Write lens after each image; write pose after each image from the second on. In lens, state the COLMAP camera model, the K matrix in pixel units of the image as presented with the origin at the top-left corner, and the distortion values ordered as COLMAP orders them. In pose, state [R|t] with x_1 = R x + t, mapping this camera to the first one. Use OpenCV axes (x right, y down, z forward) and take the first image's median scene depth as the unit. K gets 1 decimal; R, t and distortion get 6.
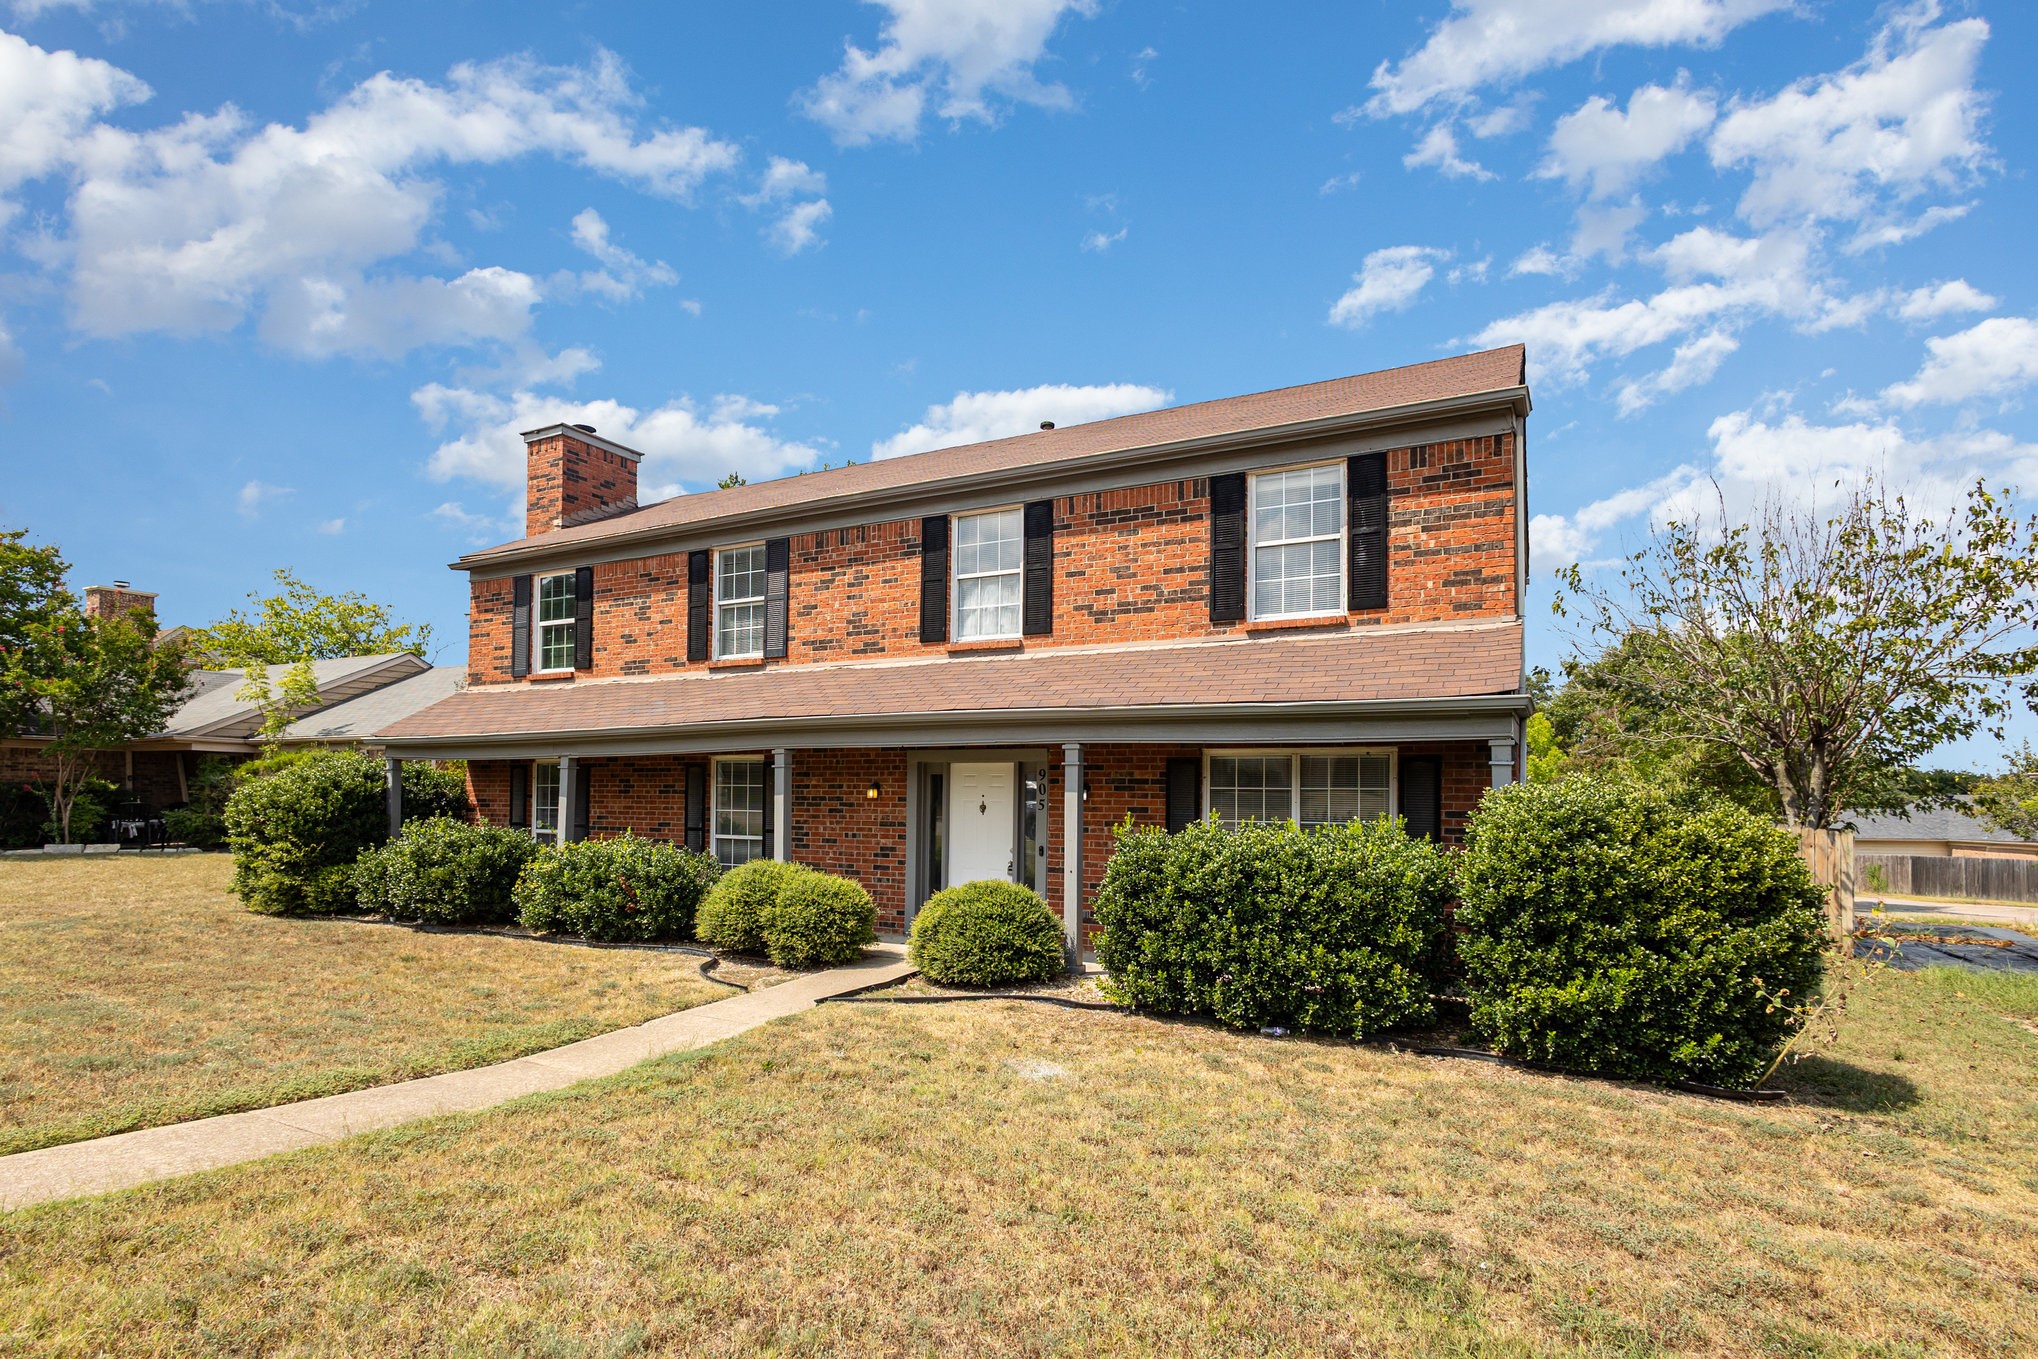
lens RADIAL K [[940.6, 0, 1021.5], [0, 940.6, 664.5], [0, 0, 1]] dist [0.004656, -0.001040]
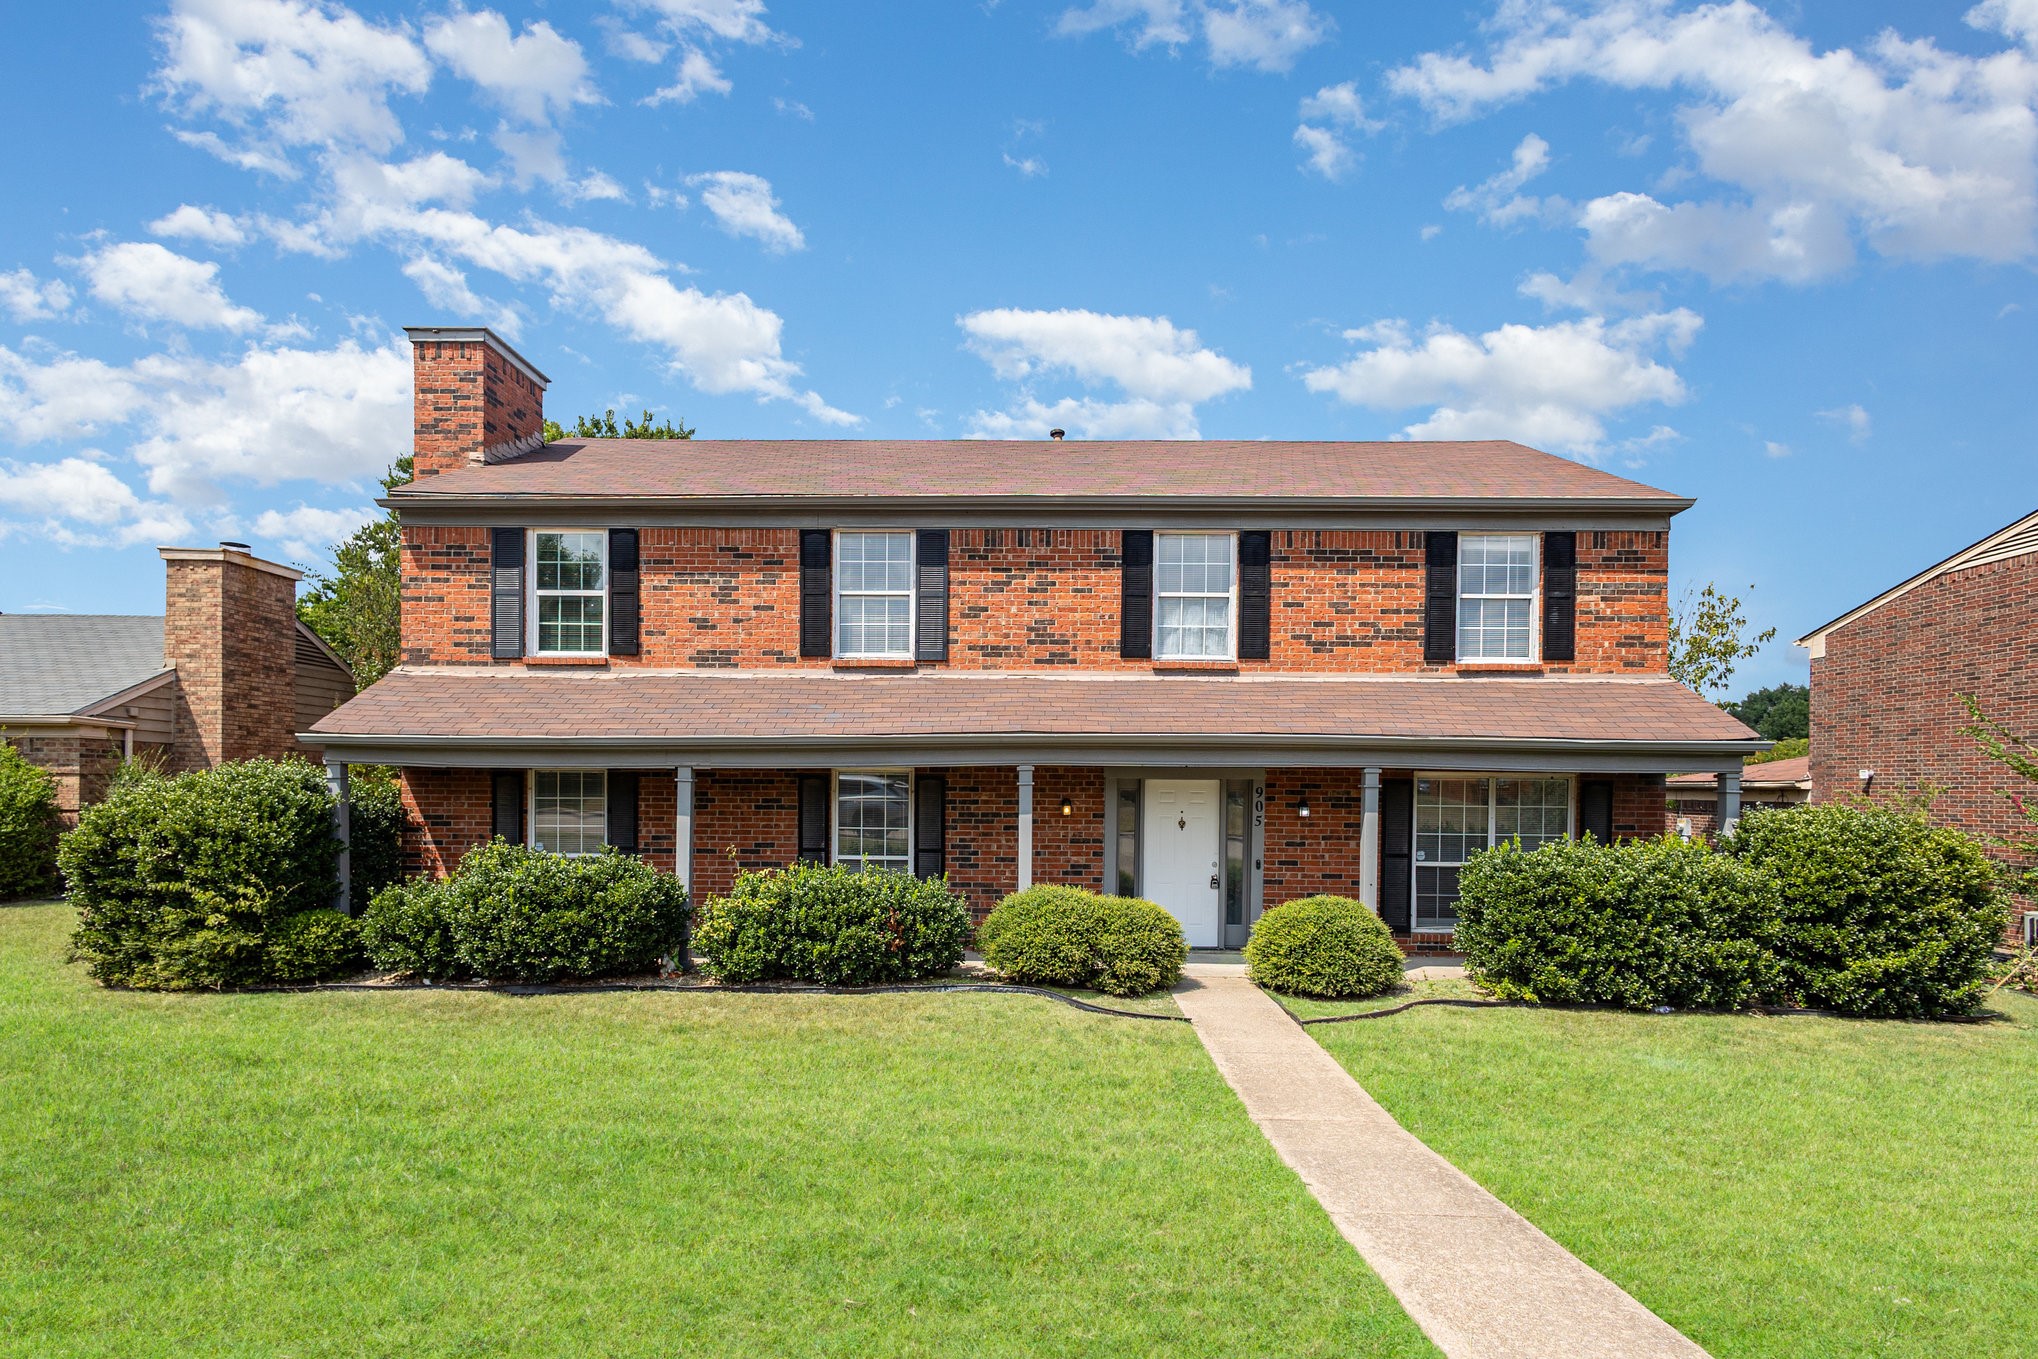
lens RADIAL K [[940.6, 0, 1022.5], [0, 940.6, 698.1], [0, 0, 1]] dist [0.004656, -0.001040]
pose [[0.904542, 0.040574, 0.424449, -0.630013], [-0.059490, 0.997735, 0.031402, -0.005608], [-0.422214, -0.053655, 0.904907, 0.152877]]
